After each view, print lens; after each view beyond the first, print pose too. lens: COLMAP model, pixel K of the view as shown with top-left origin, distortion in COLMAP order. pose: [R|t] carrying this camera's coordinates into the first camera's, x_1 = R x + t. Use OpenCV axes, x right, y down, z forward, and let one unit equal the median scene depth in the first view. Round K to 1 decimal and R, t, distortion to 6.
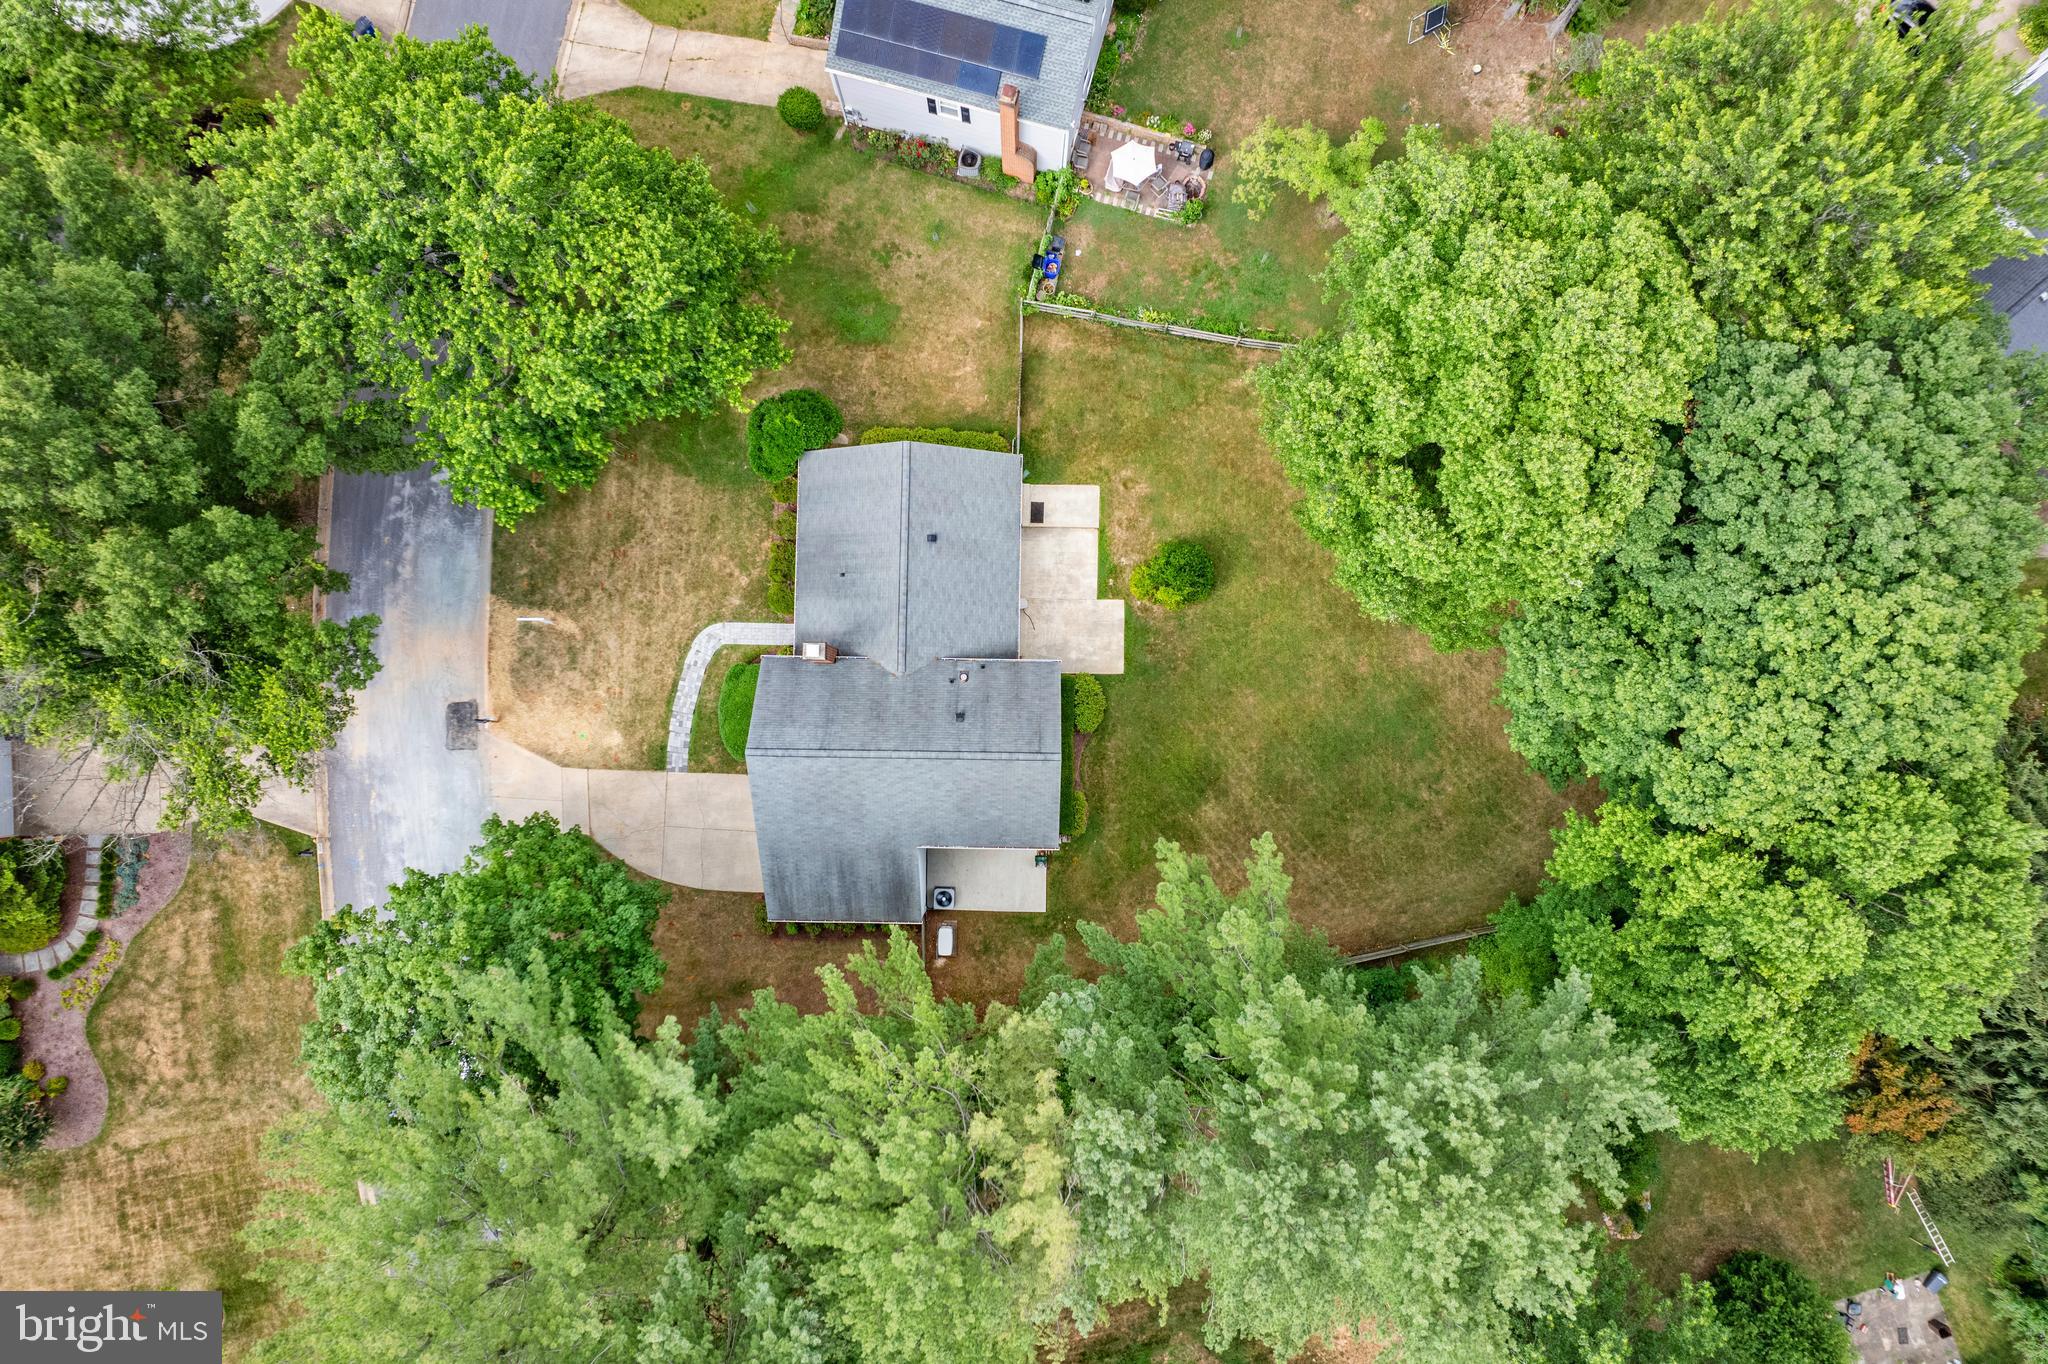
lens RADIAL K [[1280.6, 0, 1033.8], [0, 1280.6, 695.5], [0, 0, 1]] dist [-0.064950, 0.048277]
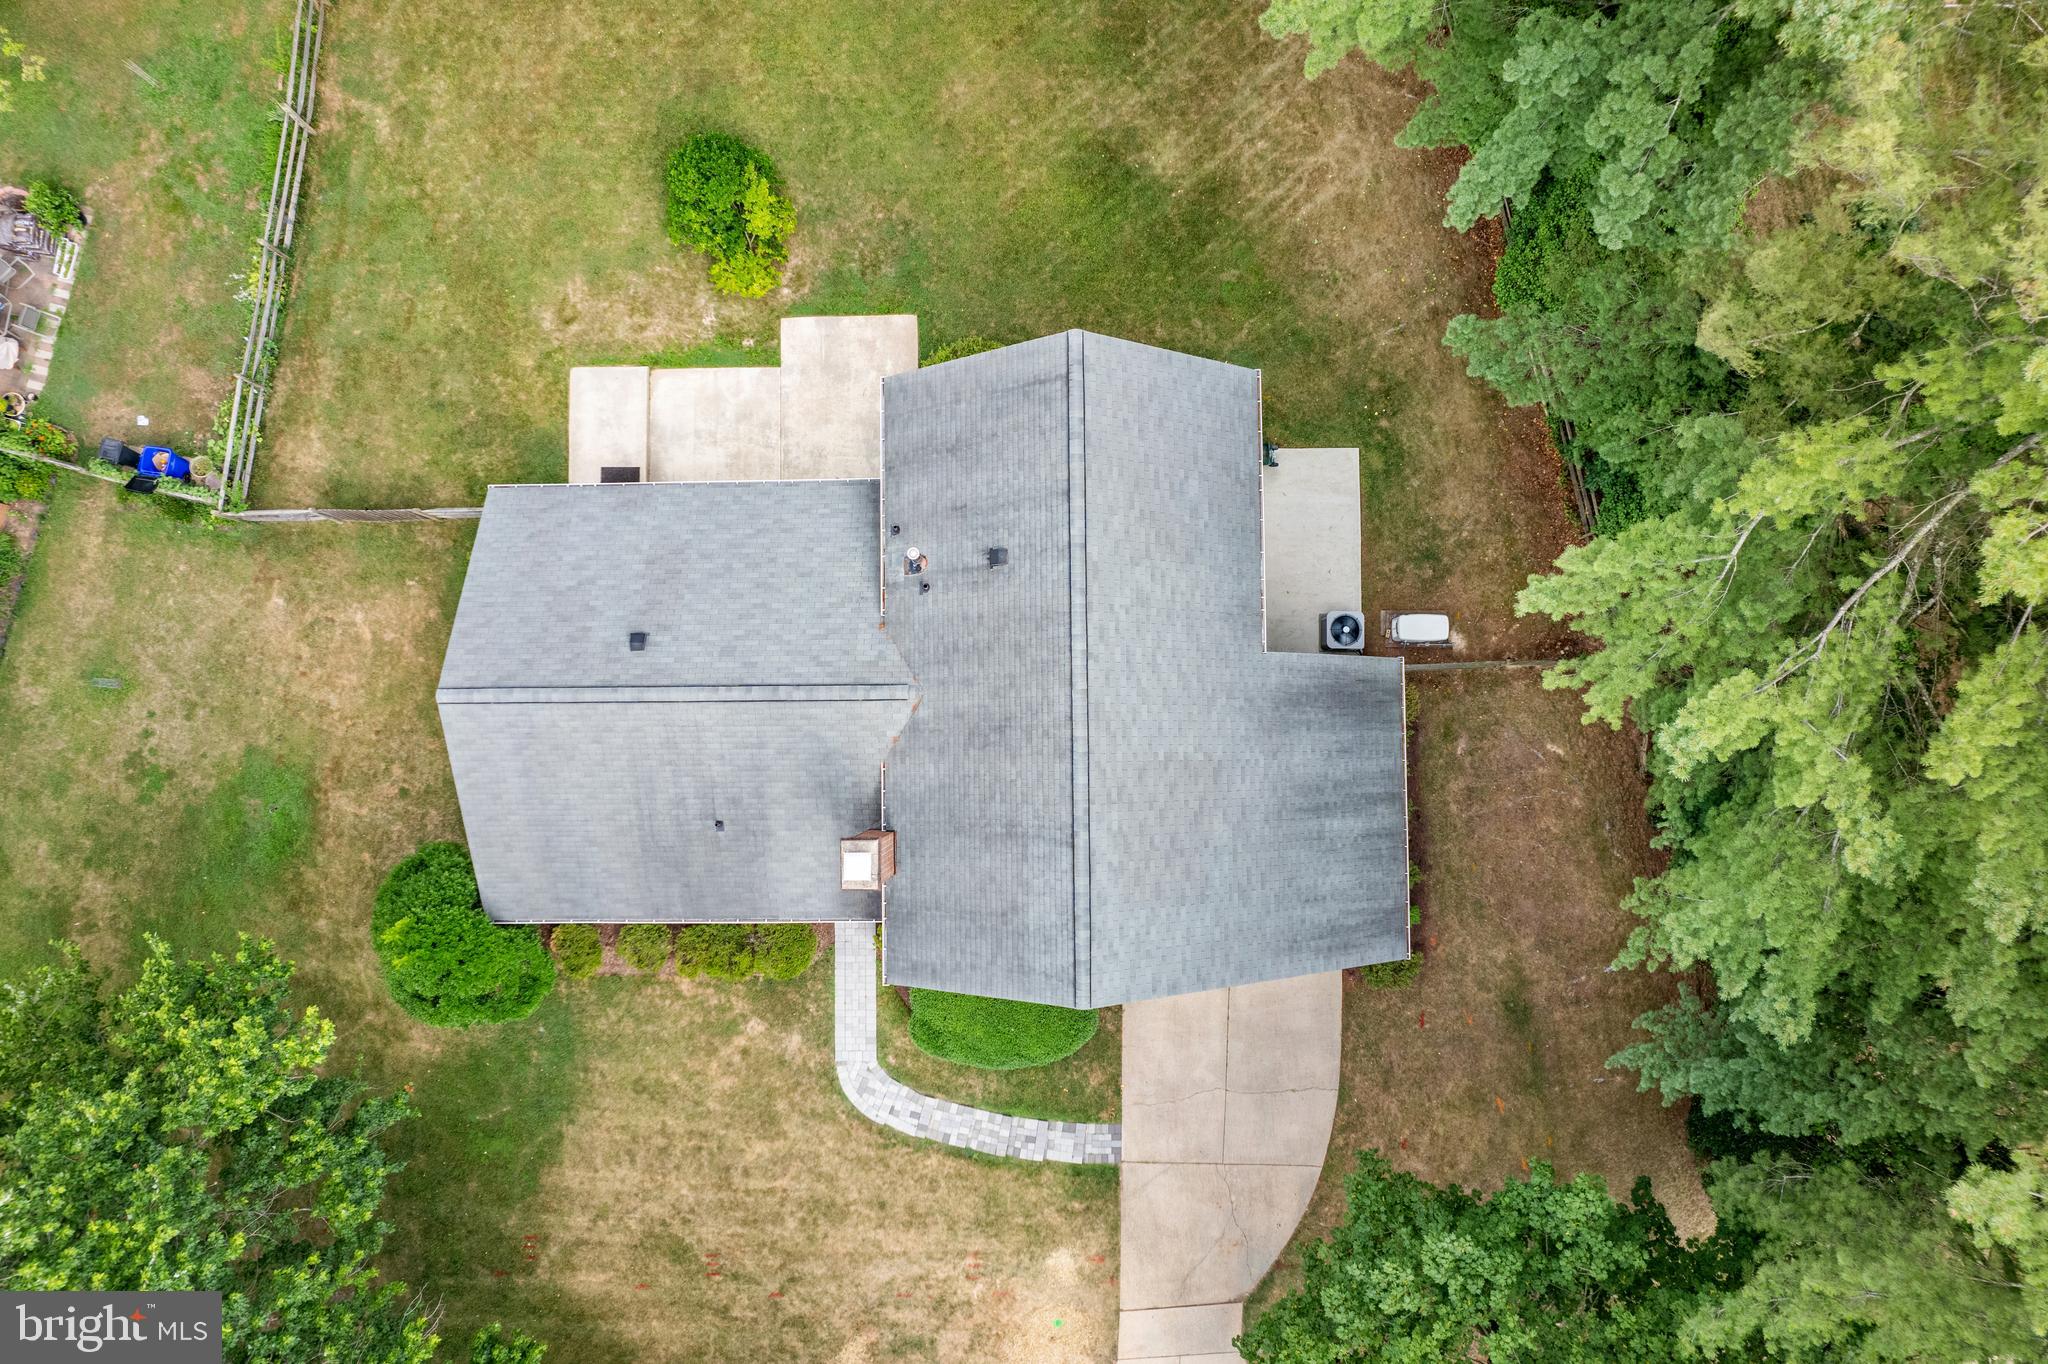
lens RADIAL K [[1280.6, 0, 1033.8], [0, 1280.6, 695.5], [0, 0, 1]] dist [-0.064950, 0.048277]
pose [[-0.025772, -0.999017, 0.036064, -0.112754], [0.999445, -0.024988, 0.022021, 0.016766], [-0.021098, 0.036612, 0.999107, 0.469357]]
